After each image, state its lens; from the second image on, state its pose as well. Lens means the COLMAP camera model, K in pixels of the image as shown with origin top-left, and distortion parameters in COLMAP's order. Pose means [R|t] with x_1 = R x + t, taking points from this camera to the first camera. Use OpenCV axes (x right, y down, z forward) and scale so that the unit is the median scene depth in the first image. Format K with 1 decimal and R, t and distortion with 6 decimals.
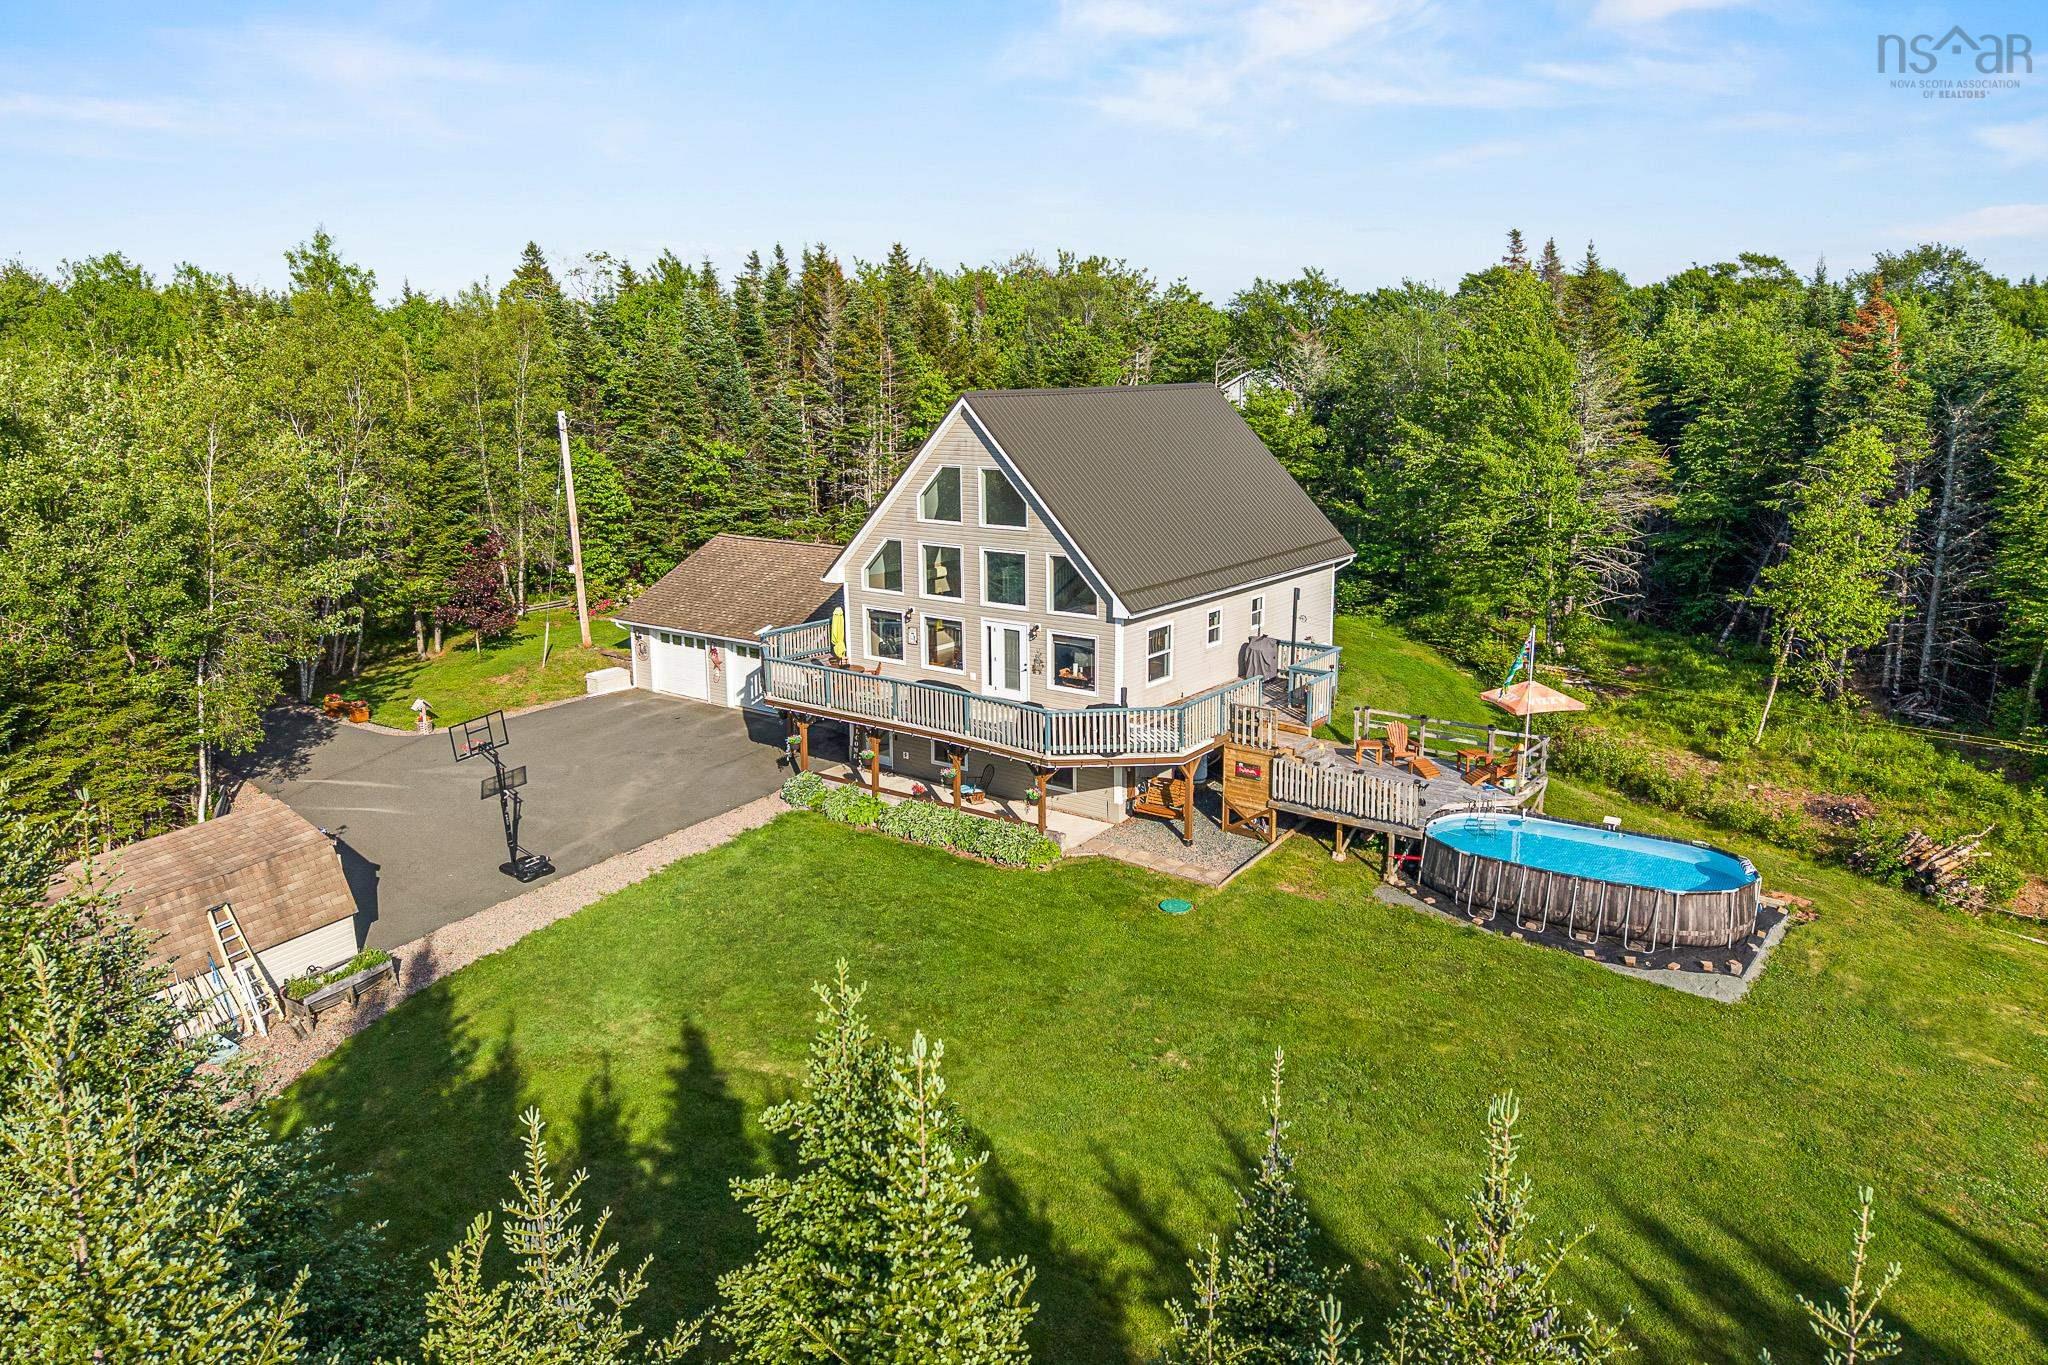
lens RADIAL K [[1365.7, 0, 1024.0], [0, 1365.7, 682.5], [0, 0, 1]] dist [0.045083, -0.000943]
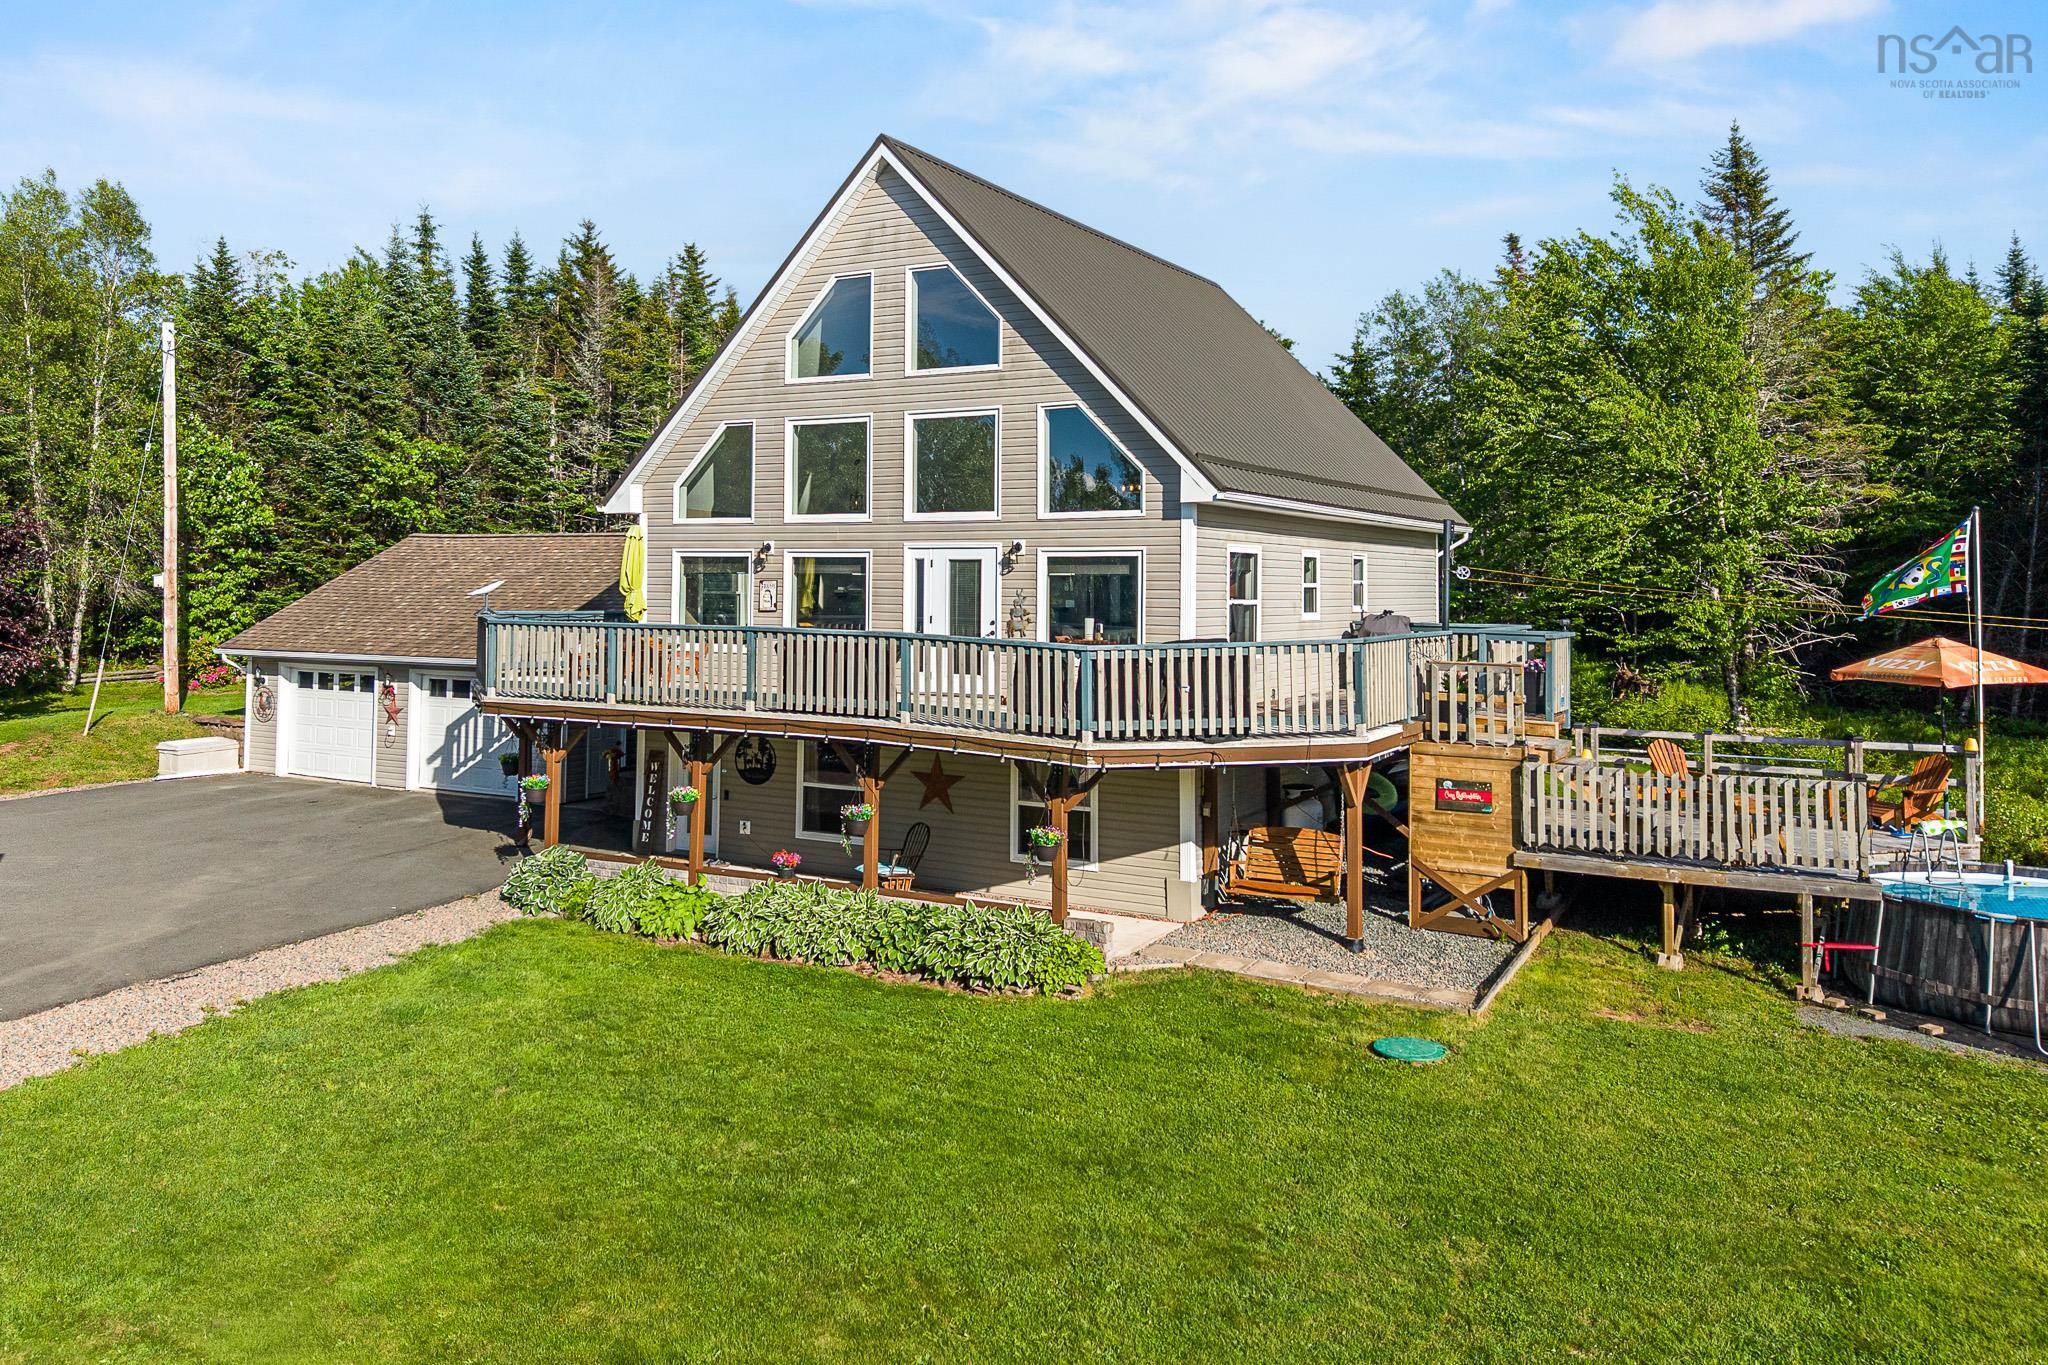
lens RADIAL K [[1626.3, 0, 946.3], [0, 1626.3, 530.6], [0, 0, 1]] dist [0.000775, -0.001658]
pose [[0.995060, 0.019328, 0.097376, -0.079343], [0.006207, 0.966833, -0.255333, 0.113466], [-0.099081, 0.254677, 0.961937, 0.389939]]
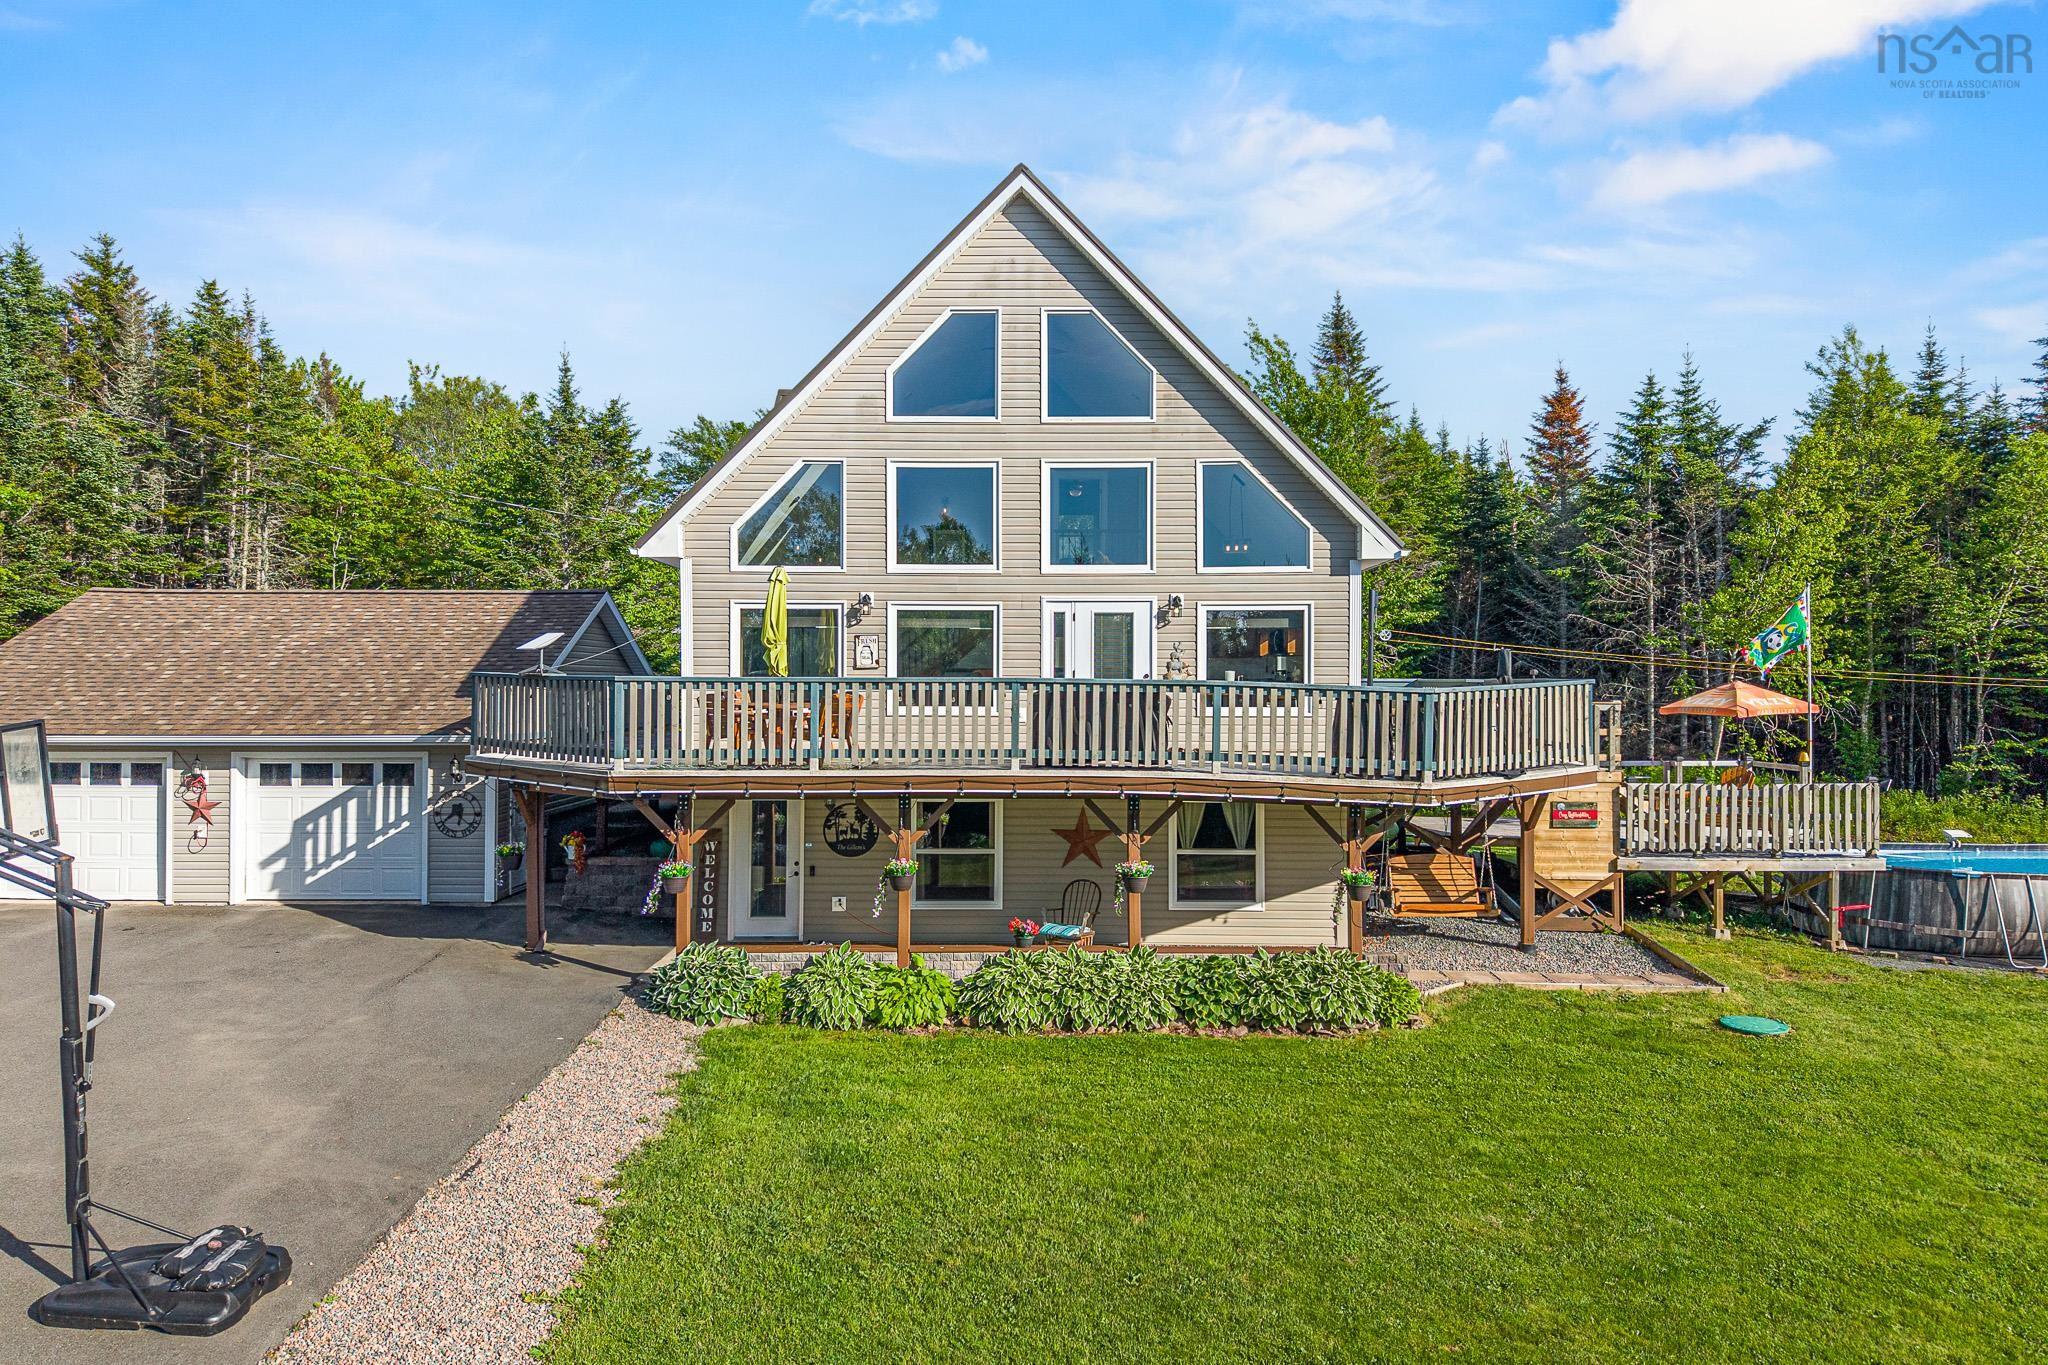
lens RADIAL K [[1416.0, 0, 1024.0], [0, 1416.0, 682.5], [0, 0, 1]] dist [-0.010333, -0.001738]
pose [[0.805270, 0.004532, 0.592892, -0.364844], [0.125718, 0.975928, -0.178210, 0.081721], [-0.579427, 0.218044, 0.785316, 0.600229]]
